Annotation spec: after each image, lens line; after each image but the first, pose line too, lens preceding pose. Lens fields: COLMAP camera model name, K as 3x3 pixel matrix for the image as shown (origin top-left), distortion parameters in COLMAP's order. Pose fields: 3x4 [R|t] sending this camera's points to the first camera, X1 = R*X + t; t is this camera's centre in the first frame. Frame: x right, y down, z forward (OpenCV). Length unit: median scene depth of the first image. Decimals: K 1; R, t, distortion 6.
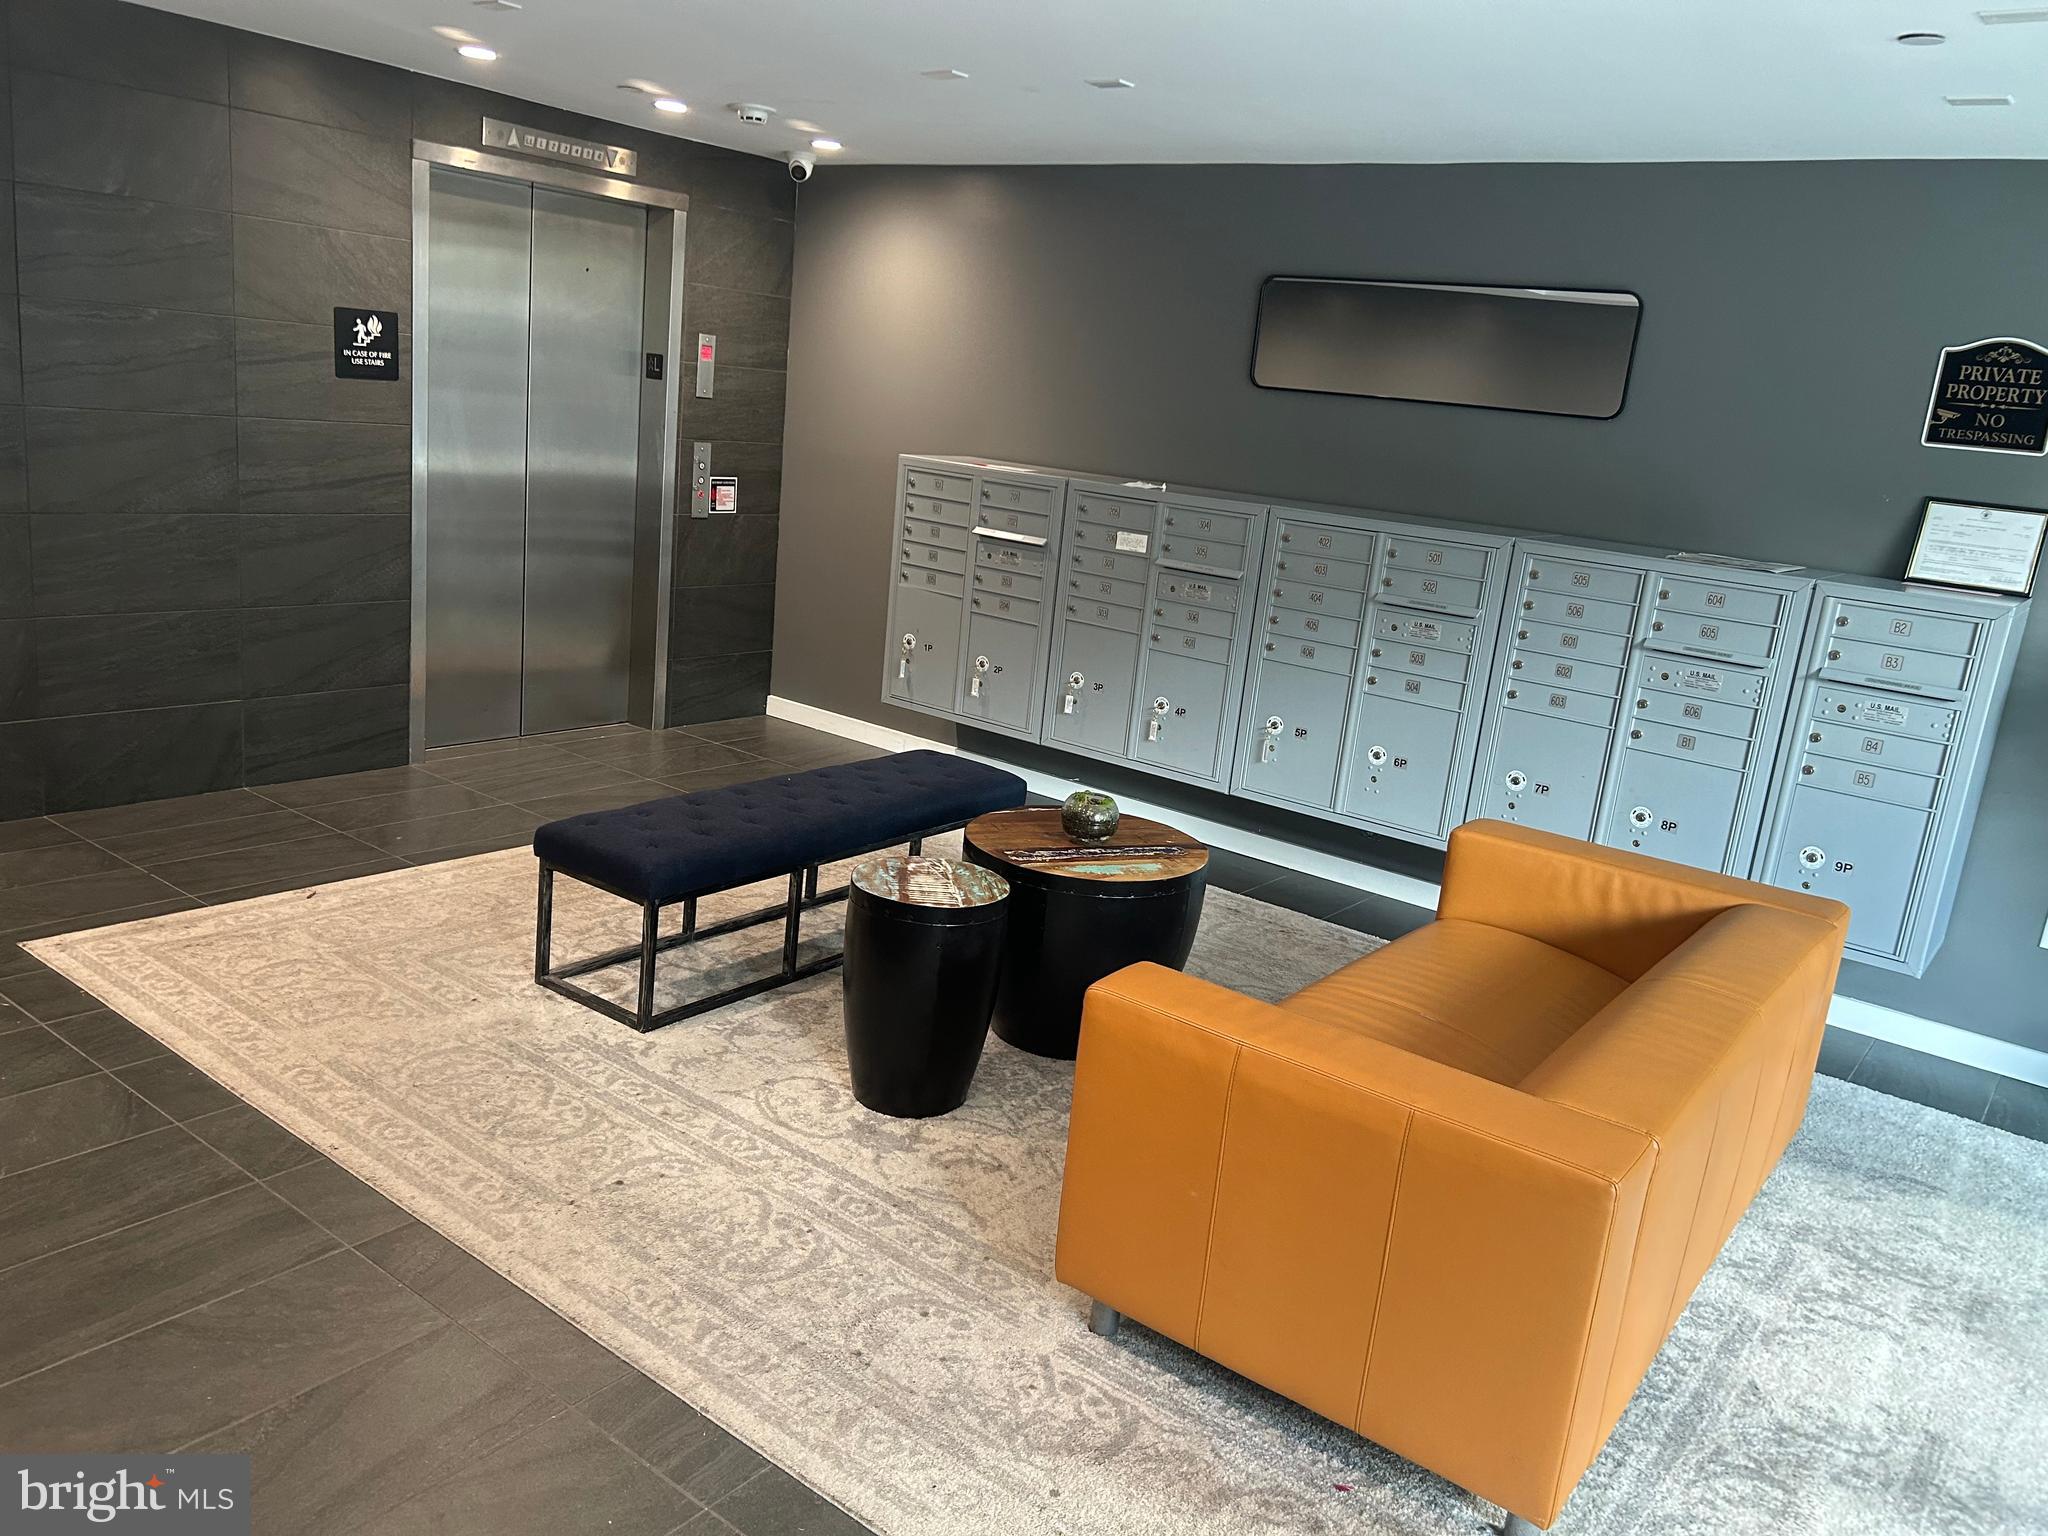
lens RADIAL K [[1525.0, 0, 1024.0], [0, 1525.0, 768.0], [0, 0, 1]] dist [-0.001762, 0.000299]
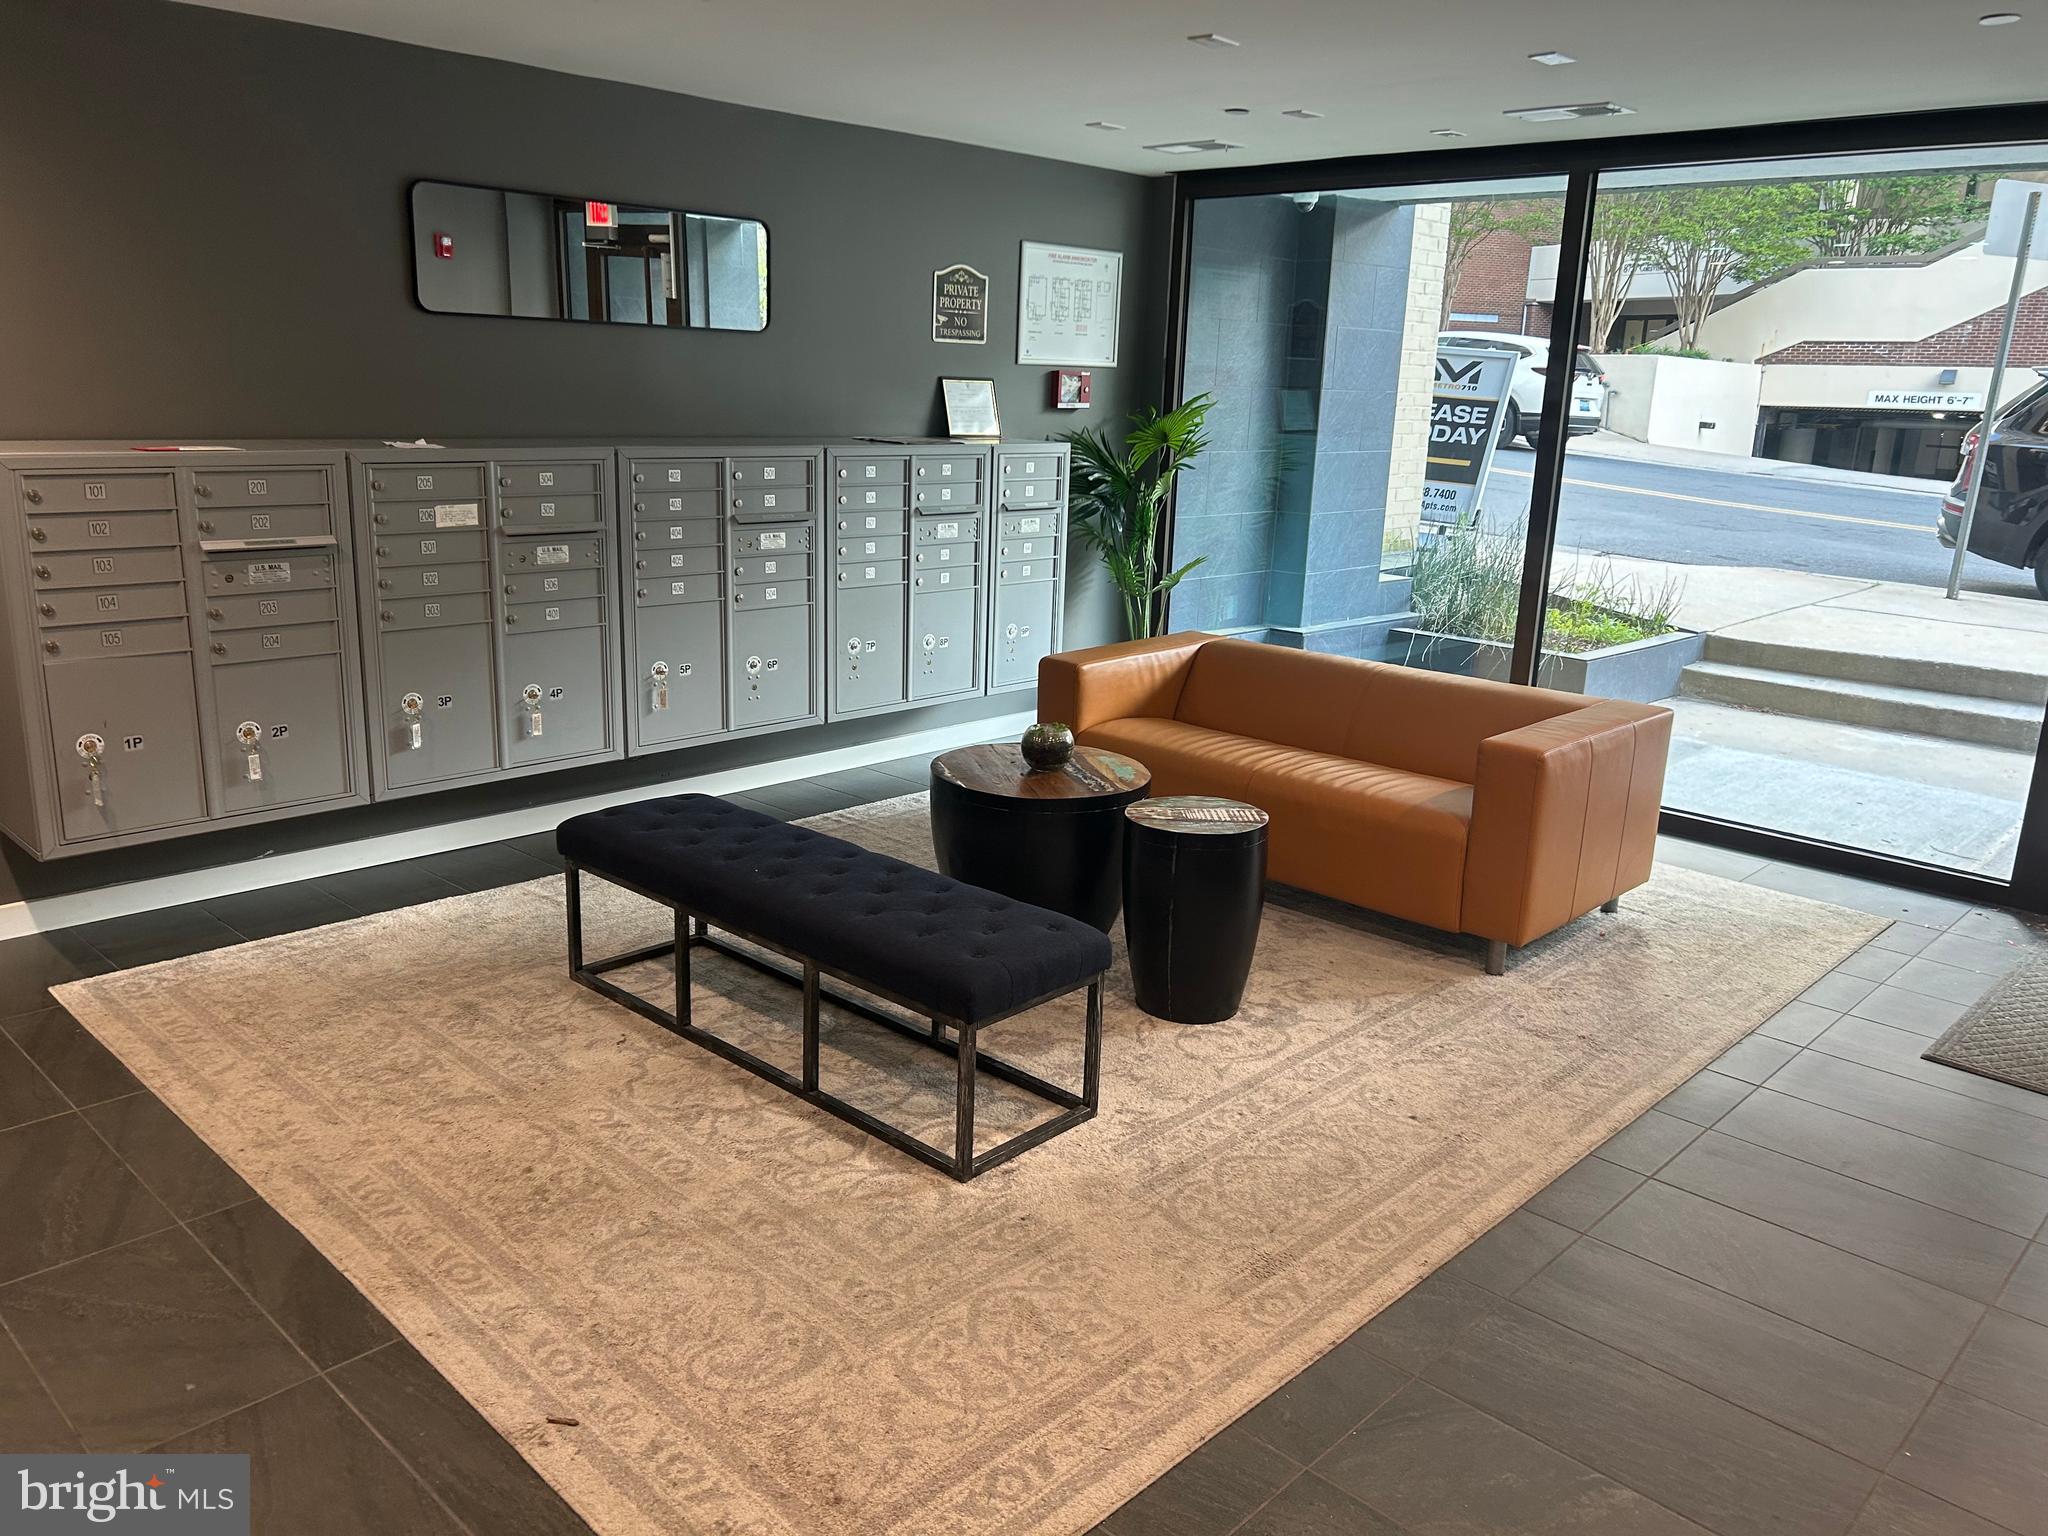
lens RADIAL K [[1518.5, 0, 1023.6], [0, 1518.5, 837.4], [0, 0, 1]] dist [-0.029169, -0.003285]
pose [[0.104706, -0.371412, 0.922545, -0.899264], [0.211568, 0.914729, 0.344253, -0.260494], [-0.971738, 0.159136, 0.174356, 0.755069]]
